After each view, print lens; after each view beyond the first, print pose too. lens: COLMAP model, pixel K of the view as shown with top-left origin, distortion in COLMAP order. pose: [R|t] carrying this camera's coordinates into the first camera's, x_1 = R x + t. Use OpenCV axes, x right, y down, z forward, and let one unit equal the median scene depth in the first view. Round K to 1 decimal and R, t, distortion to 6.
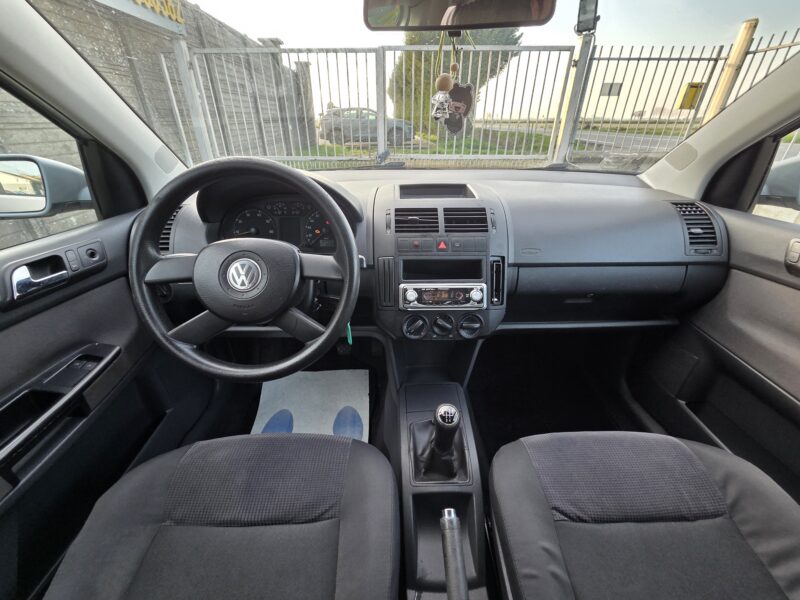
lens RADIAL K [[329.2, 0, 401.3], [0, 329.2, 302.5], [0, 0, 1]] dist [0.002529, 0.000324]
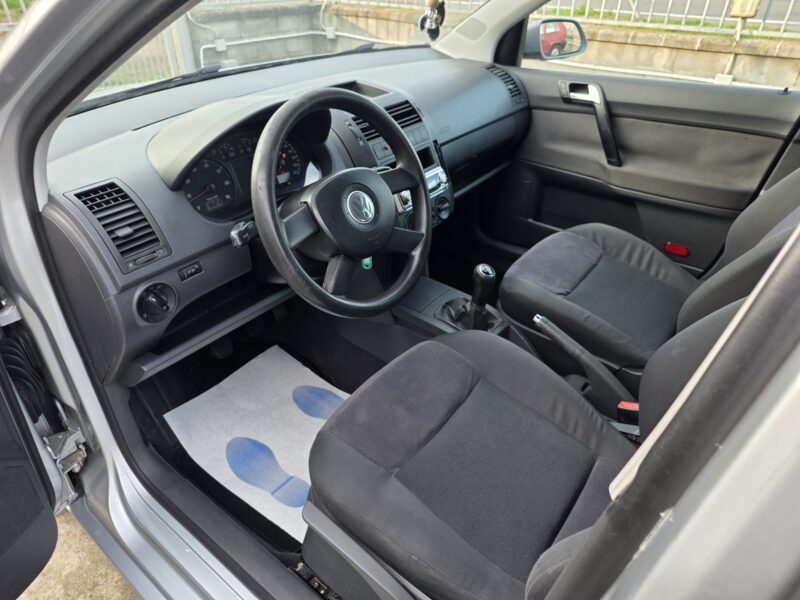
lens RADIAL K [[532.5, 0, 398.3], [0, 532.5, 298.3], [0, 0, 1]] dist [0.001933, 0.000584]
pose [[0.630386, -0.430043, 0.646279, -1.142440], [0.375499, 0.897576, 0.230994, -0.120683], [-0.679422, 0.097062, 0.727300, -0.163963]]
